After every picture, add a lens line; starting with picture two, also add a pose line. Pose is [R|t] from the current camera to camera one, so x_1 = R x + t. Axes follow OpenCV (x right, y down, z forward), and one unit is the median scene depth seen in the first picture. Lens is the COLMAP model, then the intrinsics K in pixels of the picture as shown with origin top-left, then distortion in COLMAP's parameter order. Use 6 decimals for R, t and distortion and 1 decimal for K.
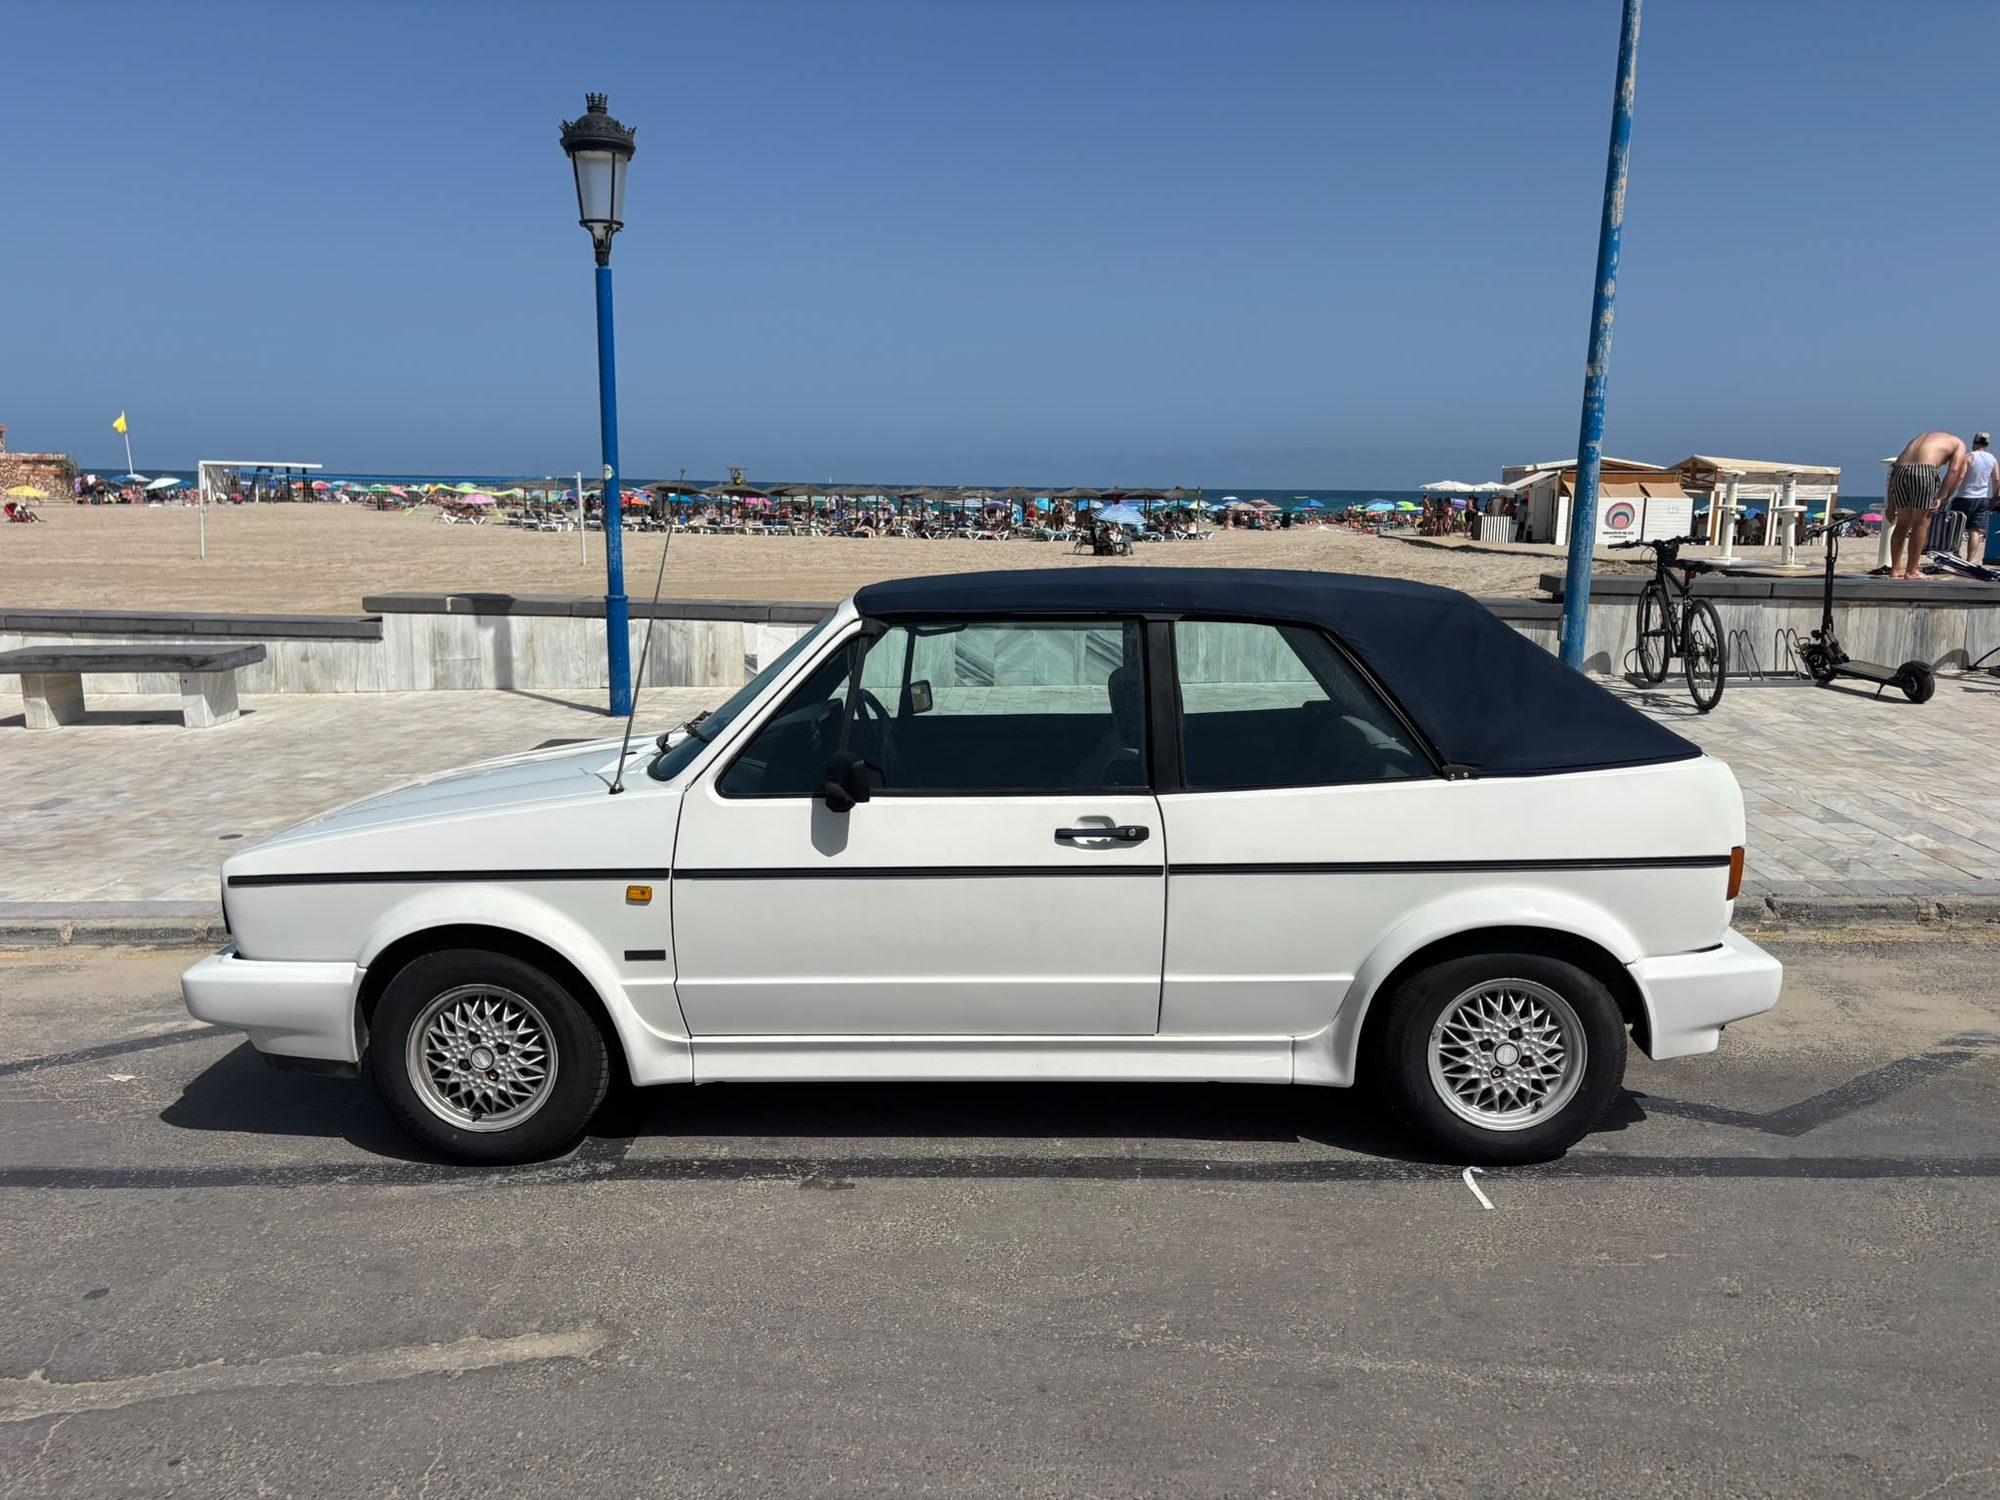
lens RADIAL K [[1521.5, 0, 989.7], [0, 1521.5, 746.7], [0, 0, 1]] dist [0.046995, -0.044208]
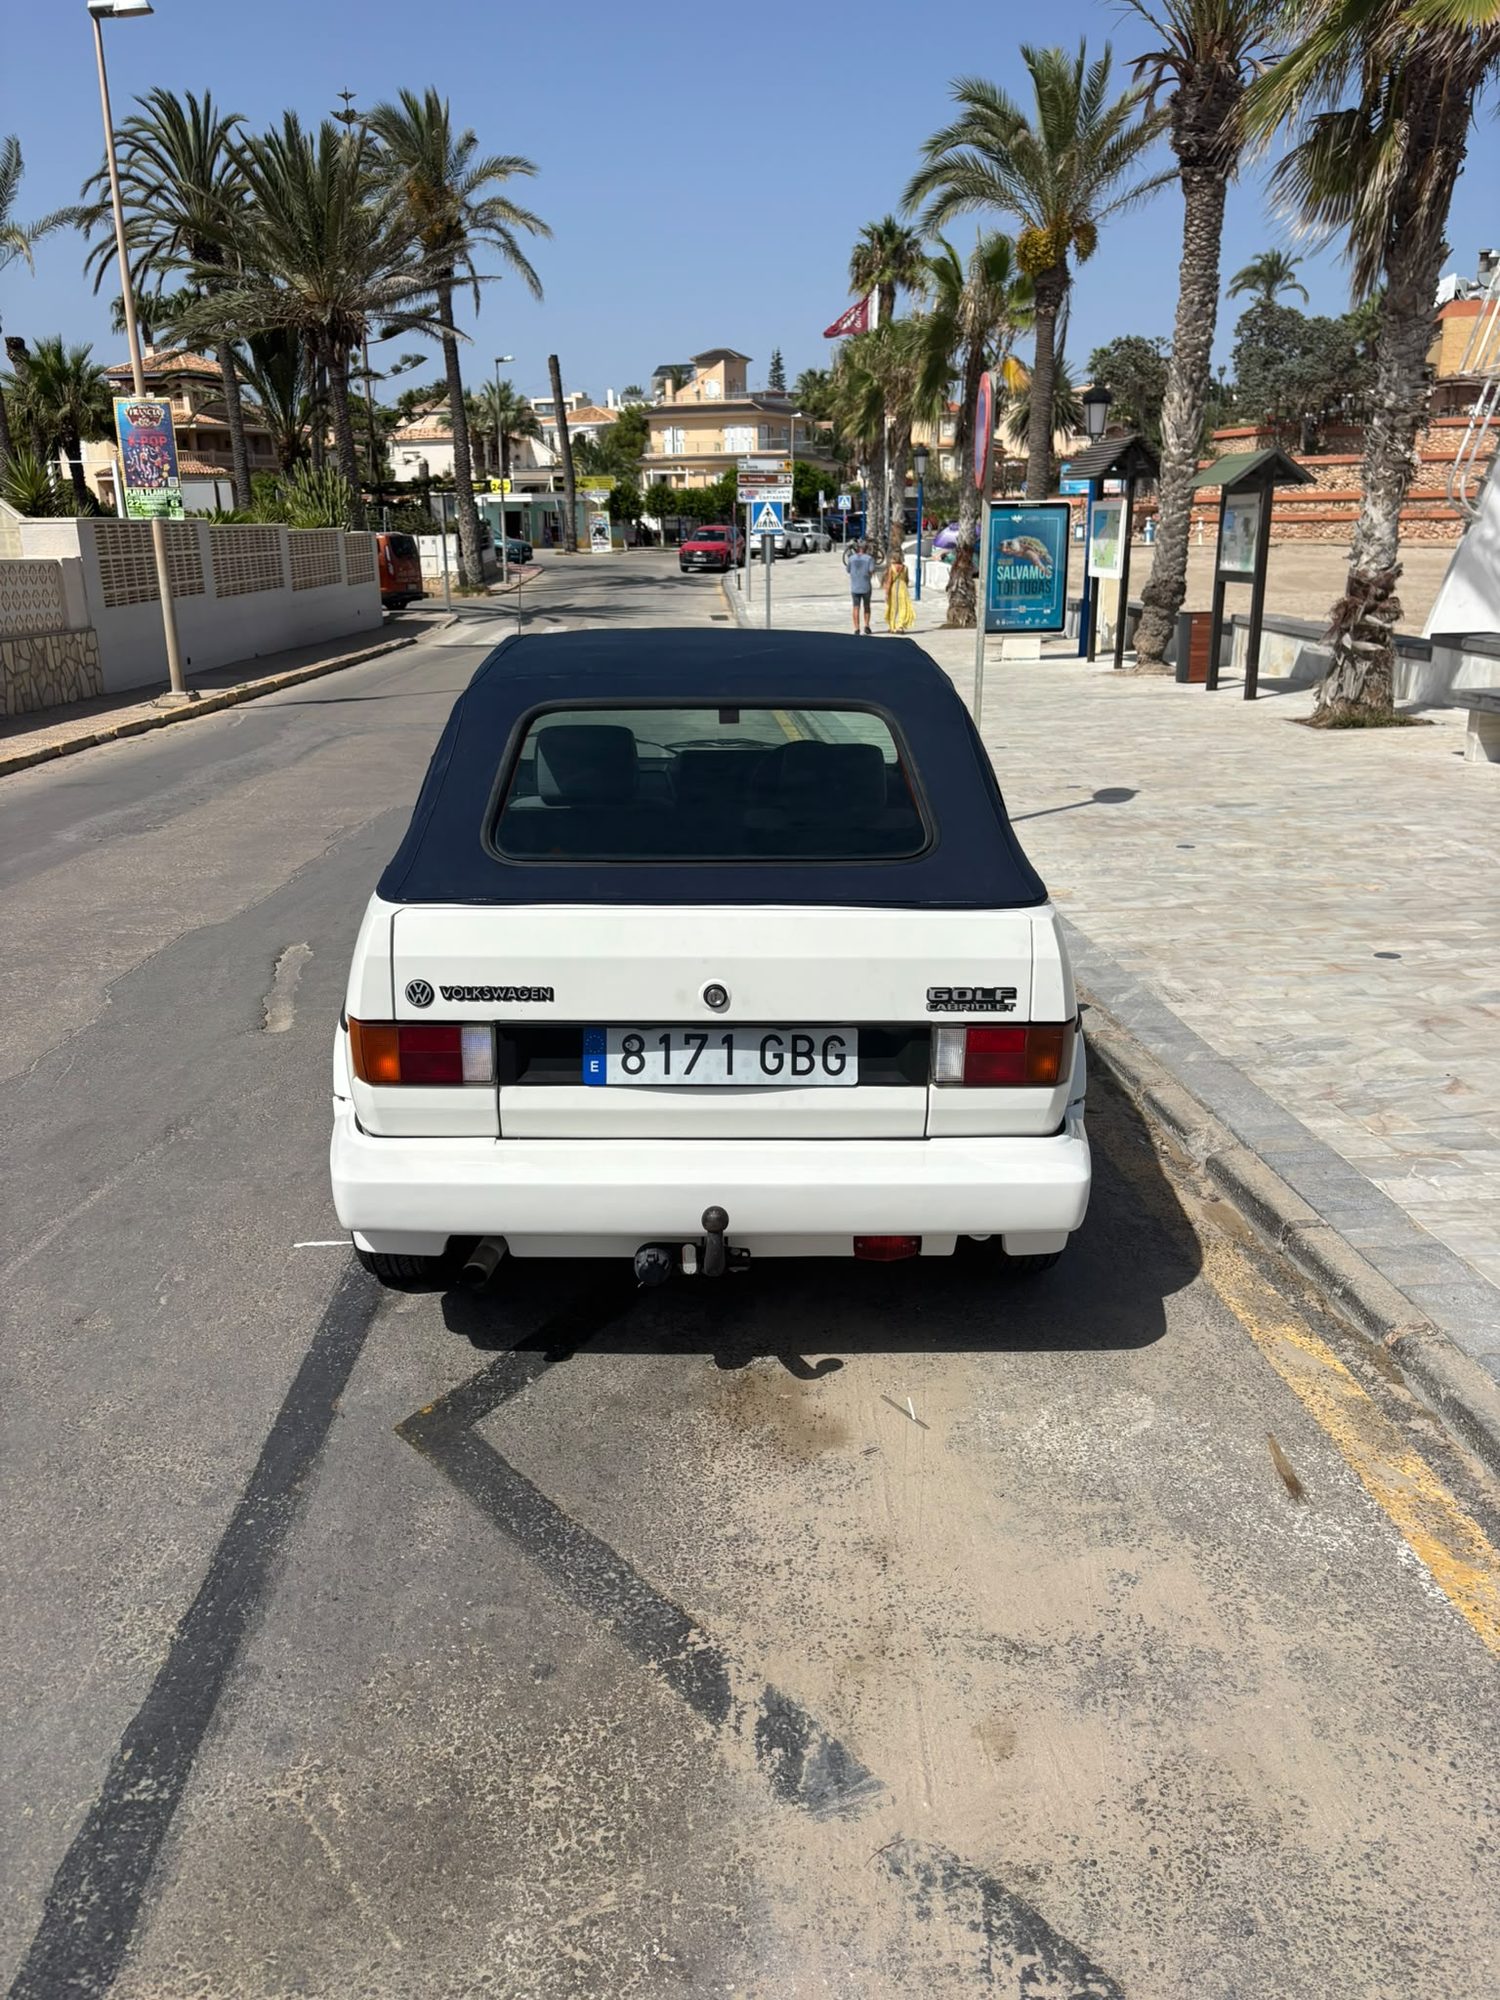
lens RADIAL K [[1521.5, 0, 749.7], [0, 1521.5, 1028.5], [0, 0, 1]] dist [0.046995, -0.044208]
pose [[0.083667, 0.302636, -0.949427, 1.183715], [-0.160603, 0.944407, 0.286883, -0.172868], [0.983467, 0.128479, 0.127620, 1.046310]]
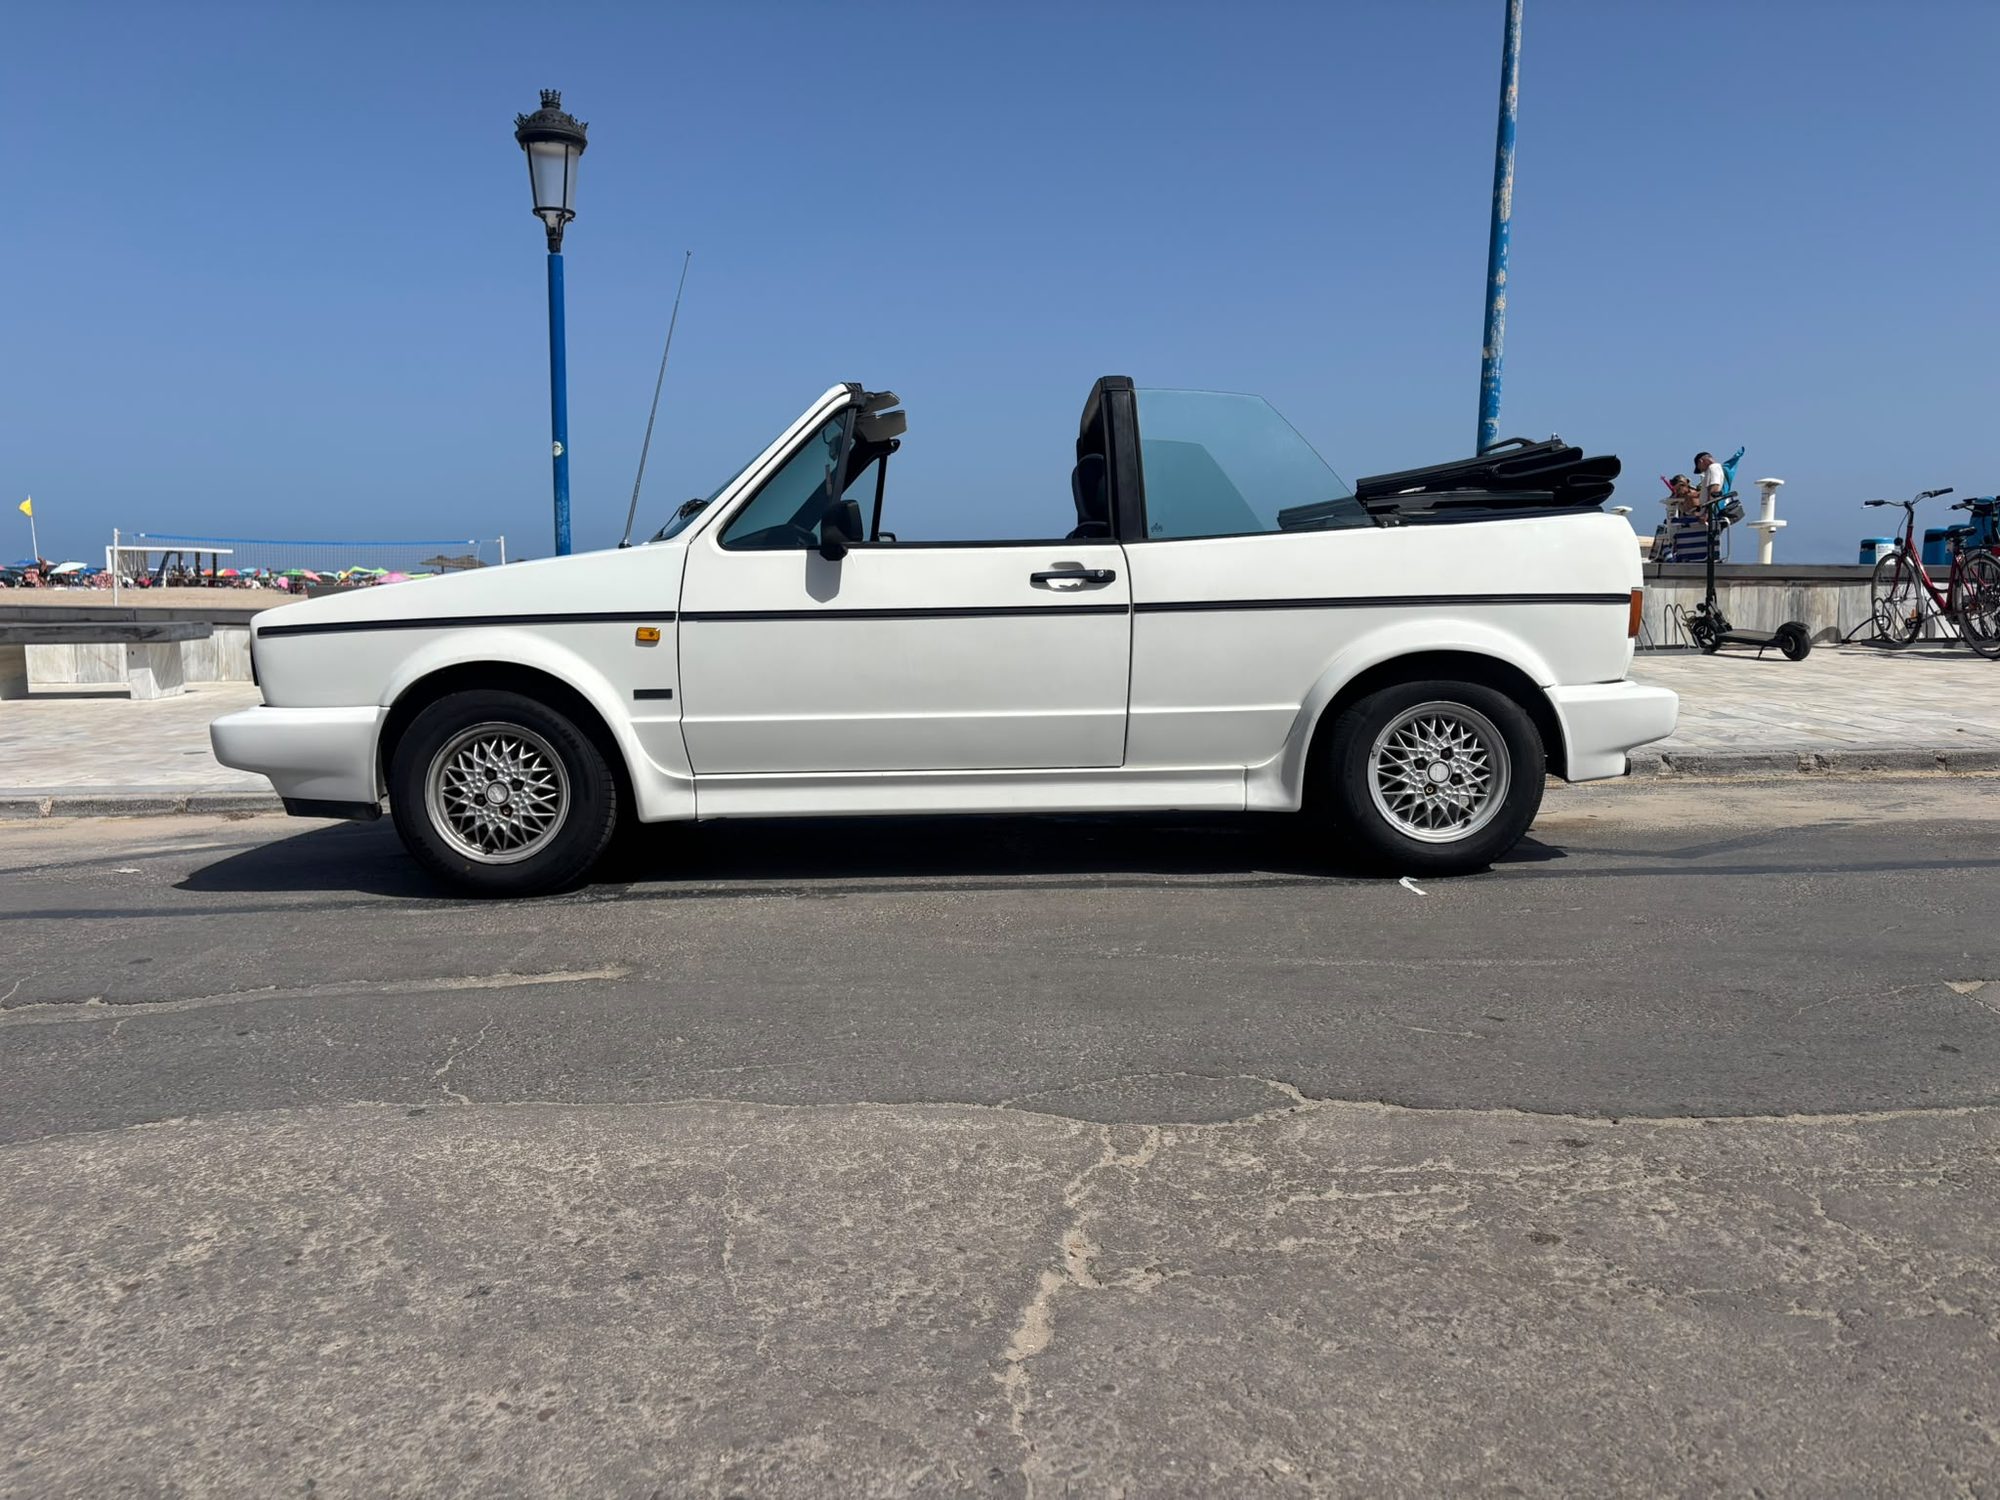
lens RADIAL K [[1521.5, 0, 986.9], [0, 1521.5, 751.8], [0, 0, 1]] dist [0.046995, -0.044208]
pose [[0.998483, -0.009431, 0.054250, -0.047163], [0.012977, 0.997776, -0.065376, 0.244546], [-0.053513, 0.065980, 0.996385, -0.083085]]
